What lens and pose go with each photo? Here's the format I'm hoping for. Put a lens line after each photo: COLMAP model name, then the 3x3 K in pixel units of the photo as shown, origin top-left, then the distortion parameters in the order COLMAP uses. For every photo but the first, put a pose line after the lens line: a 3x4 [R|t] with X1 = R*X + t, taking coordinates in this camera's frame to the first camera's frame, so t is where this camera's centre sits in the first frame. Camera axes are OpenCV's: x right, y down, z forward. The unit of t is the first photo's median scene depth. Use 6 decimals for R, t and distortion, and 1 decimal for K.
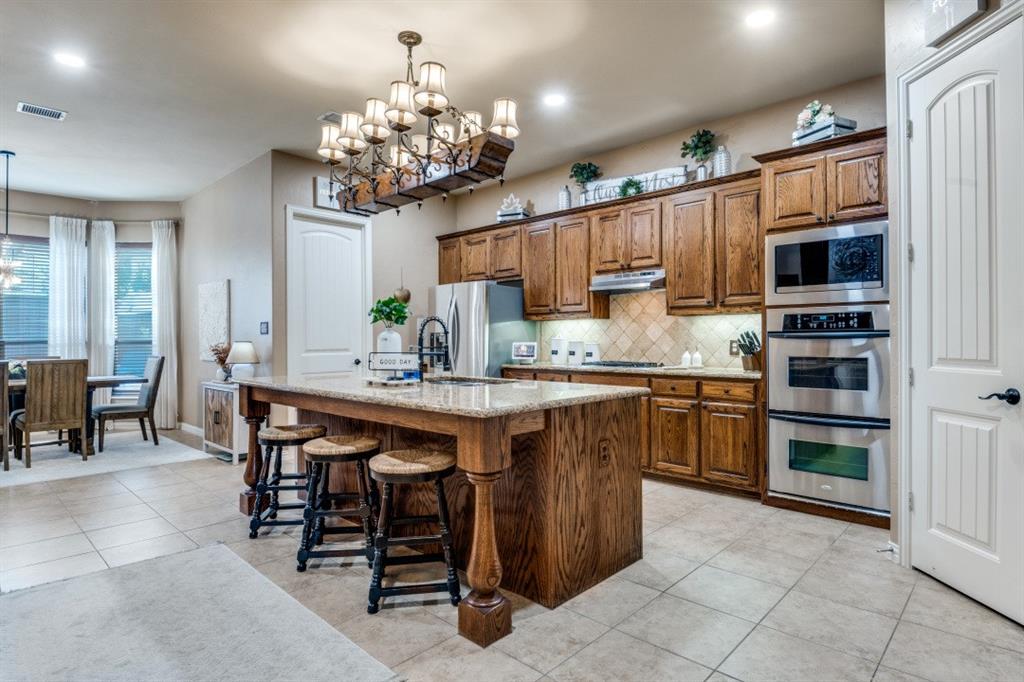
lens RADIAL K [[549.3, 0, 518.3], [0, 549.3, 340.1], [0, 0, 1]] dist [0.016517, -0.025930]
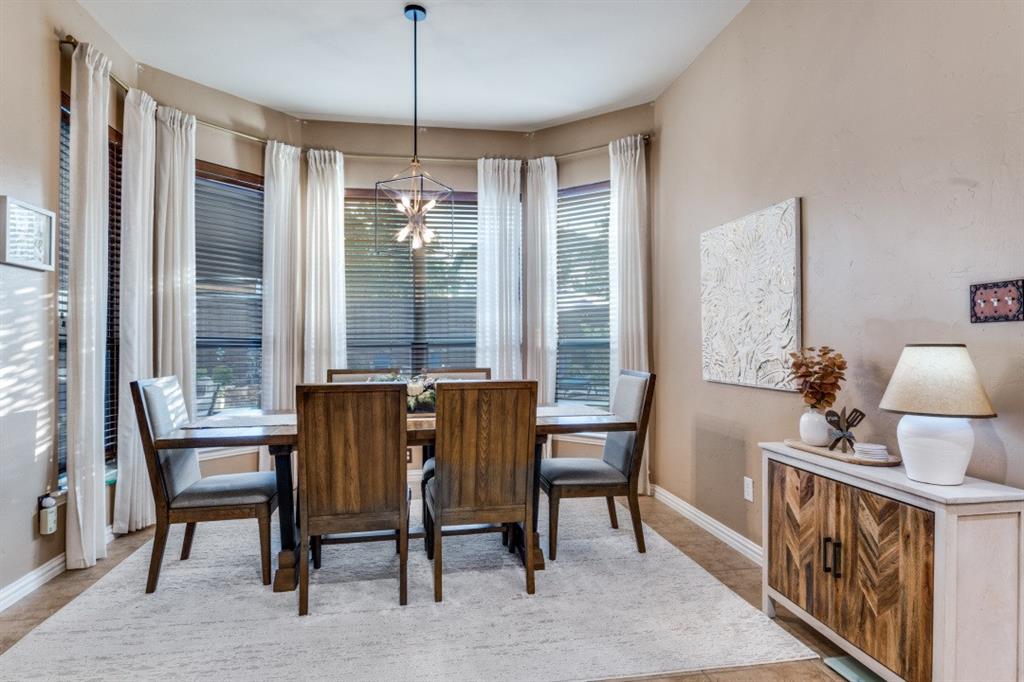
lens RADIAL K [[549.3, 0, 518.3], [0, 549.3, 340.1], [0, 0, 1]] dist [0.016517, -0.025930]
pose [[0.800837, -0.001622, -0.598880, -0.821889], [-0.001941, 0.999984, -0.005304, 0.004054], [0.598879, 0.005410, 0.800821, 0.979536]]
